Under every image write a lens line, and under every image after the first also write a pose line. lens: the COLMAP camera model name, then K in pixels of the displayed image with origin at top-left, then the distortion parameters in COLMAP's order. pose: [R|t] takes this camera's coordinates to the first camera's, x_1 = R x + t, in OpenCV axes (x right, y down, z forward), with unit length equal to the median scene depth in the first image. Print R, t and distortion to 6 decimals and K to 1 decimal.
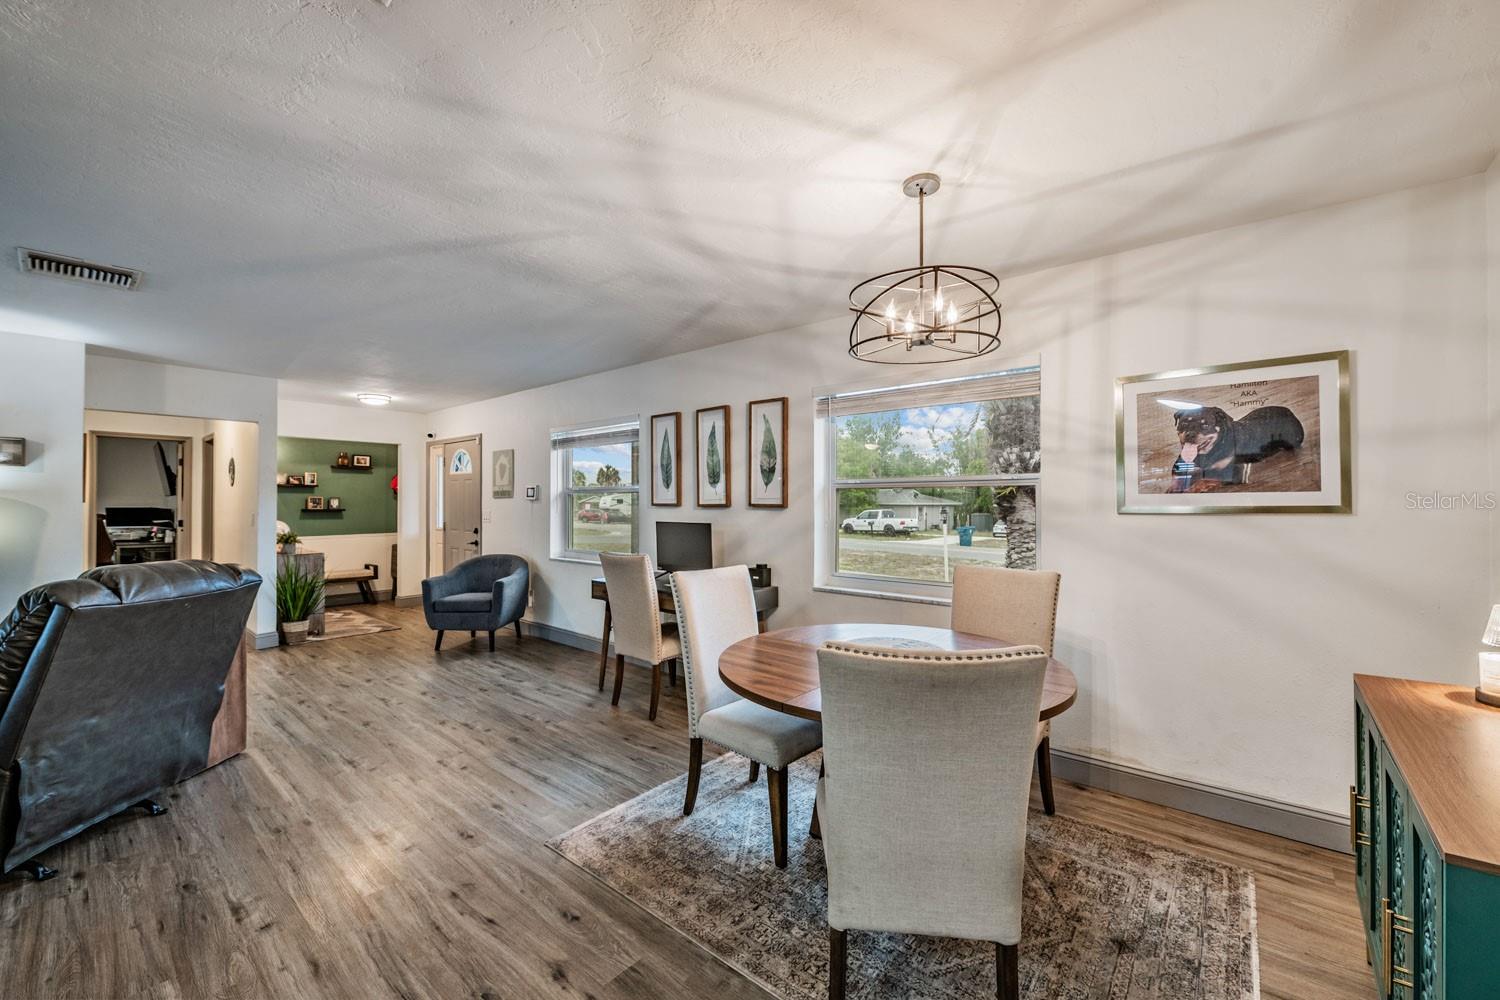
lens RADIAL K [[590.3, 0, 750.3], [0, 590.3, 498.9], [0, 0, 1]] dist [-0.013634, -0.000439]
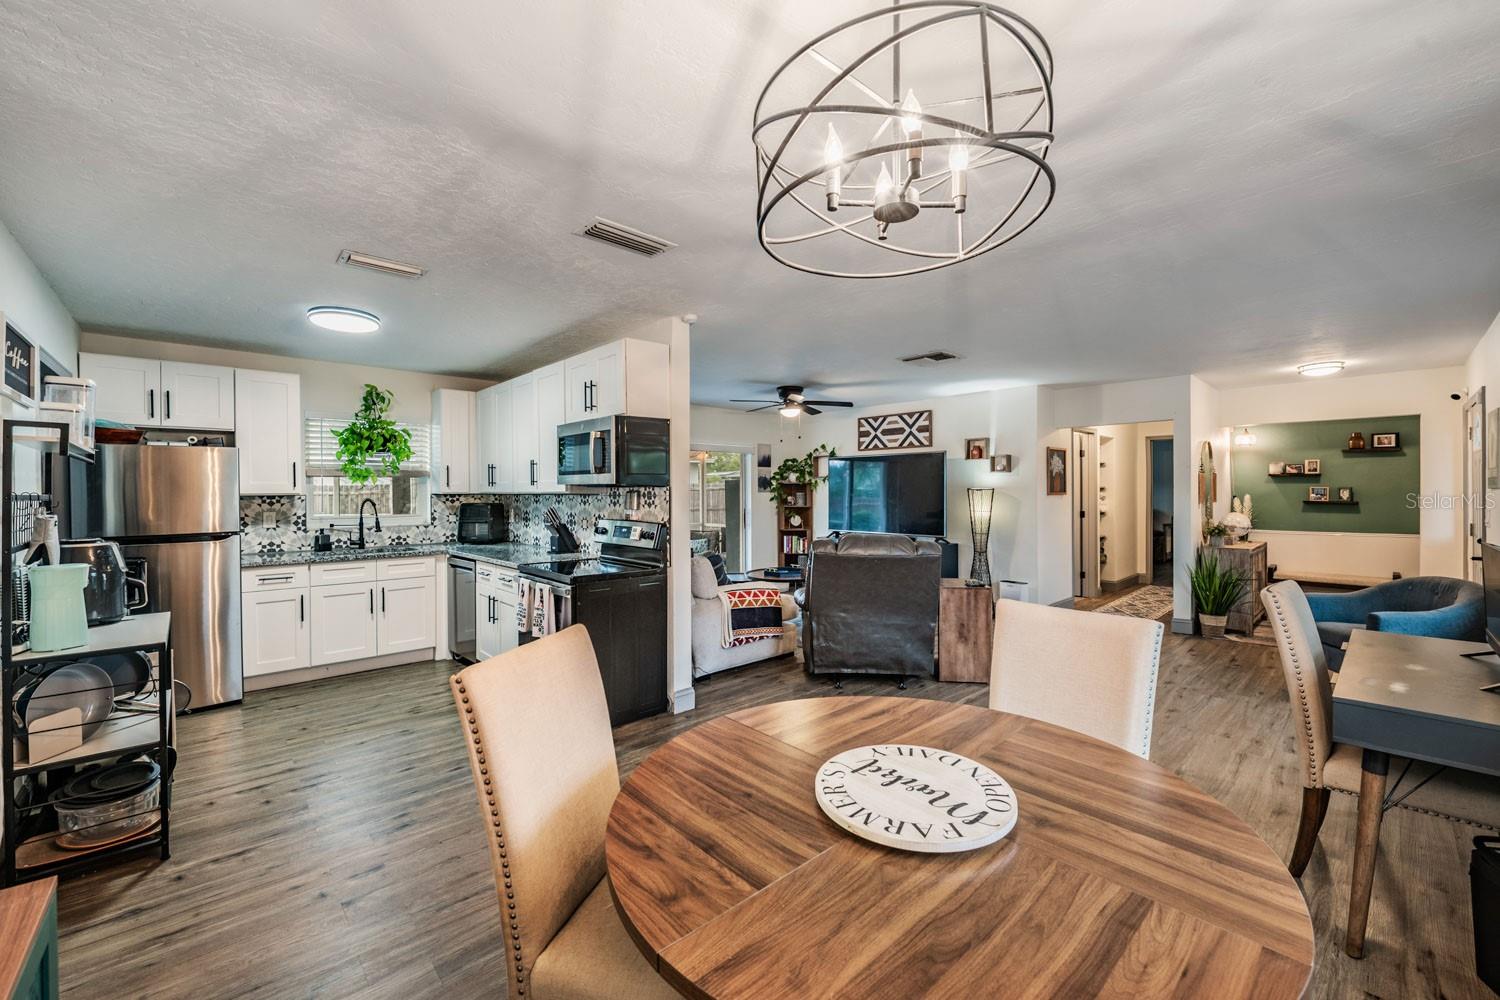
lens RADIAL K [[595.9, 0, 749.6], [0, 595.9, 496.1], [0, 0, 1]] dist [0.000188, -0.007478]
pose [[-0.122928, 0.009852, -0.992367, 0.502921], [0.011039, 0.999902, 0.008560, -0.014808], [0.992354, -0.009903, -0.123025, 0.565859]]
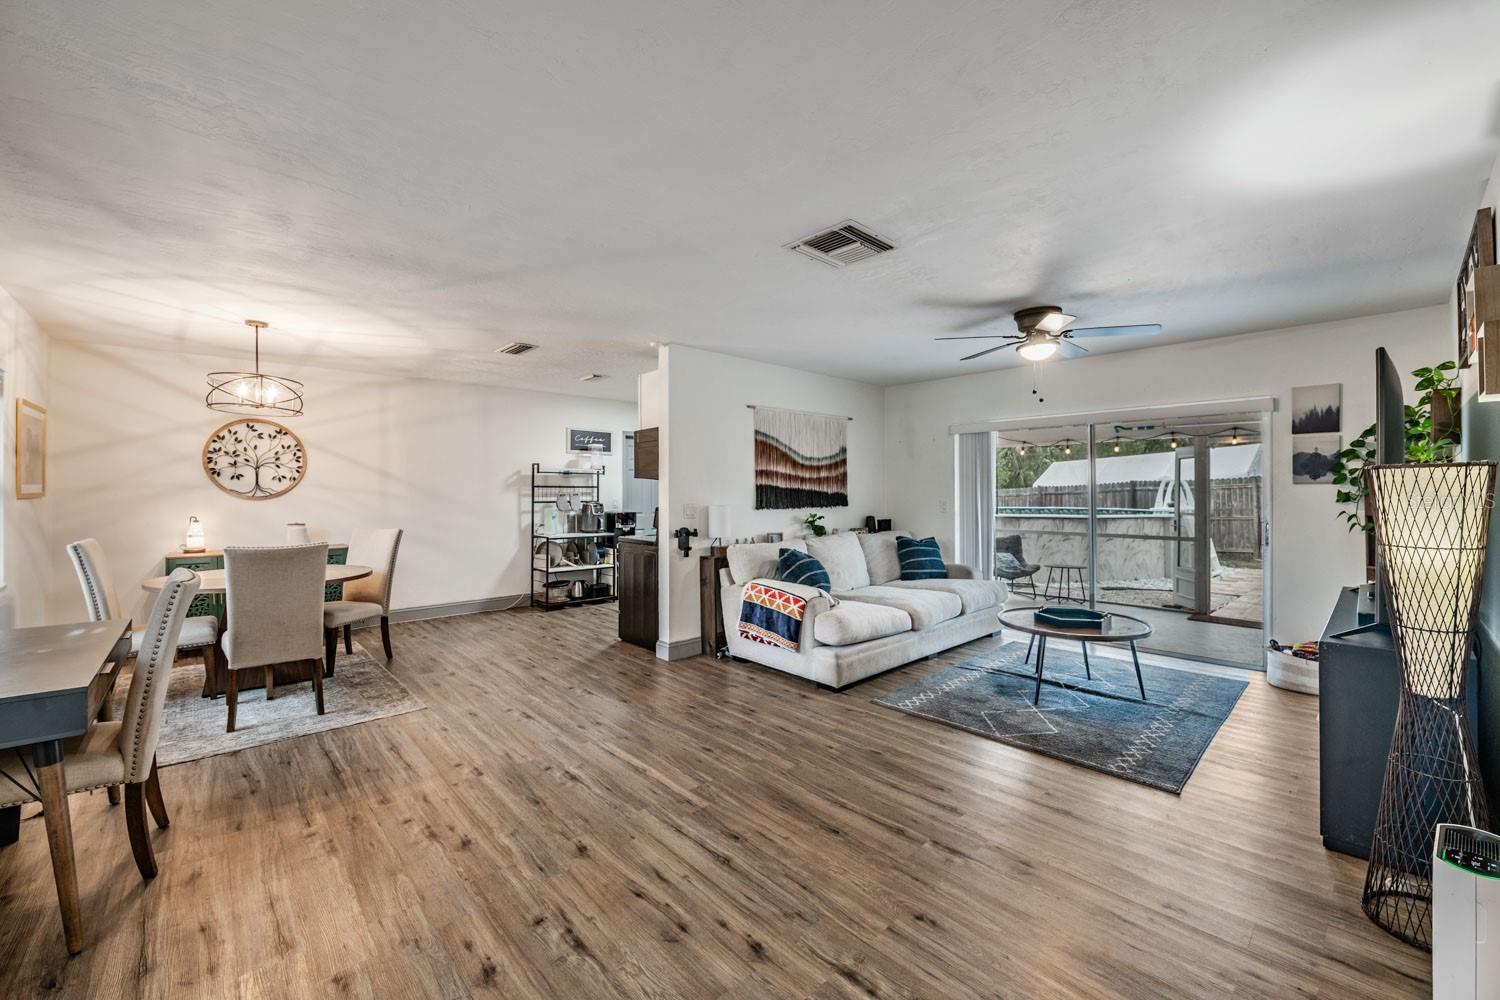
lens RADIAL K [[597.0, 0, 744.1], [0, 597.0, 490.3], [0, 0, 1]] dist [-0.001029, -0.006557]
pose [[-0.991245, 0.001285, 0.132029, -0.929927], [0.000119, 0.999961, -0.008842, 0.013687], [-0.132035, -0.008748, -0.991206, 1.641204]]
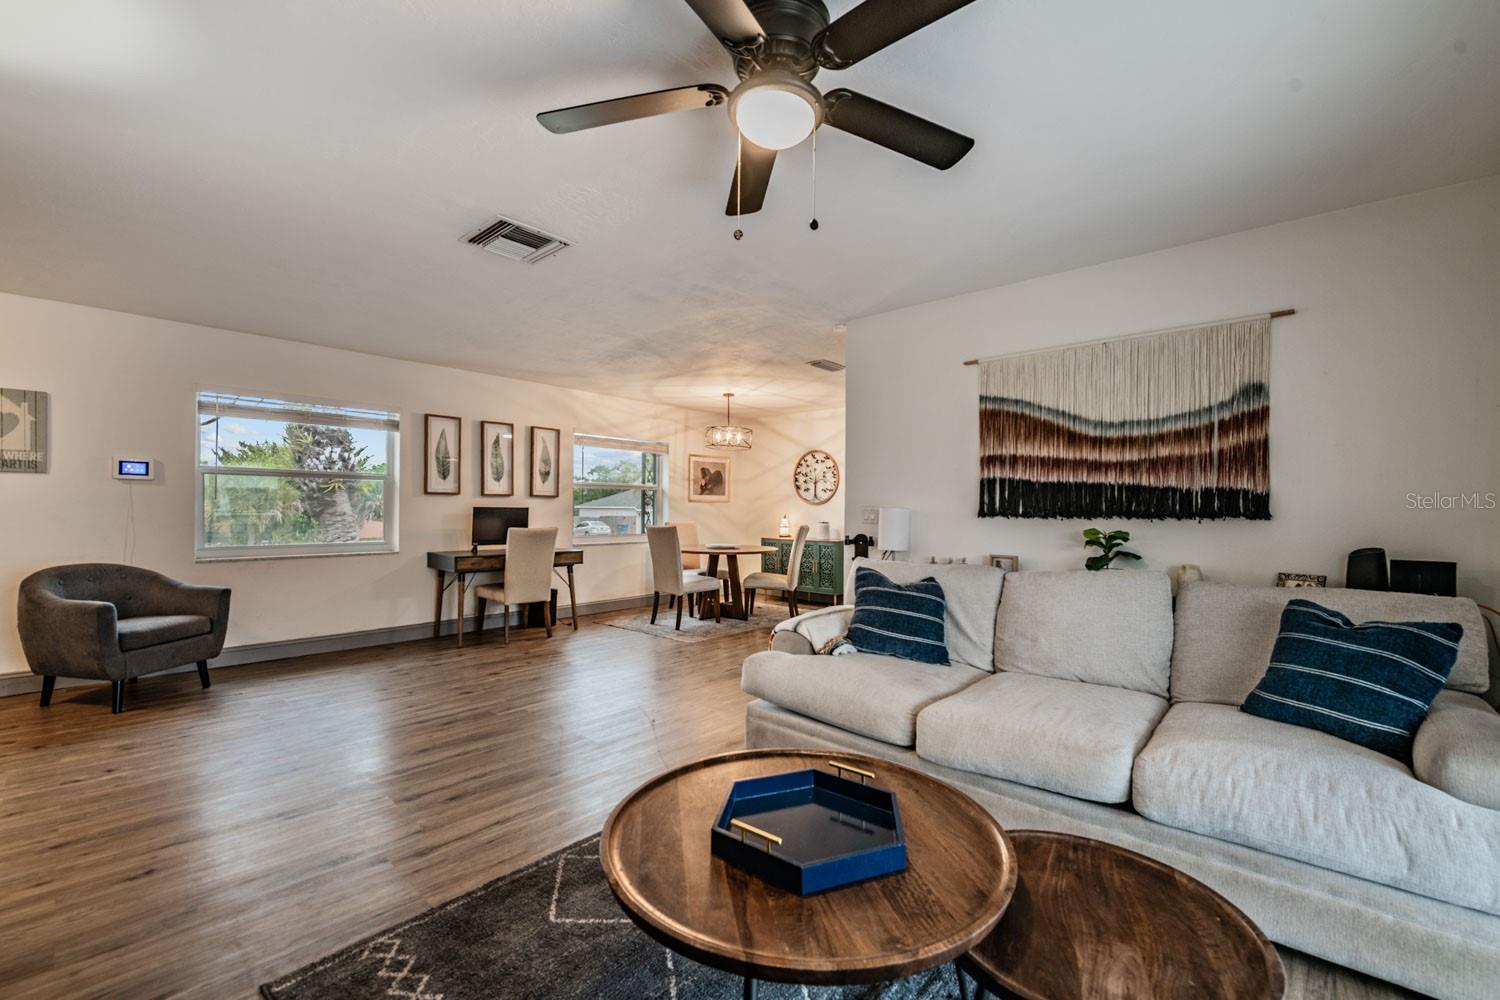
lens RADIAL K [[612.1, 0, 752.4], [0, 612.1, 507.8], [0, 0, 1]] dist [-0.000685, -0.000125]
pose [[0.031225, 0.001939, 0.999511, -1.799690], [-0.015786, 0.999874, -0.001447, 0.041474], [-0.999388, -0.015733, 0.031252, 0.463934]]
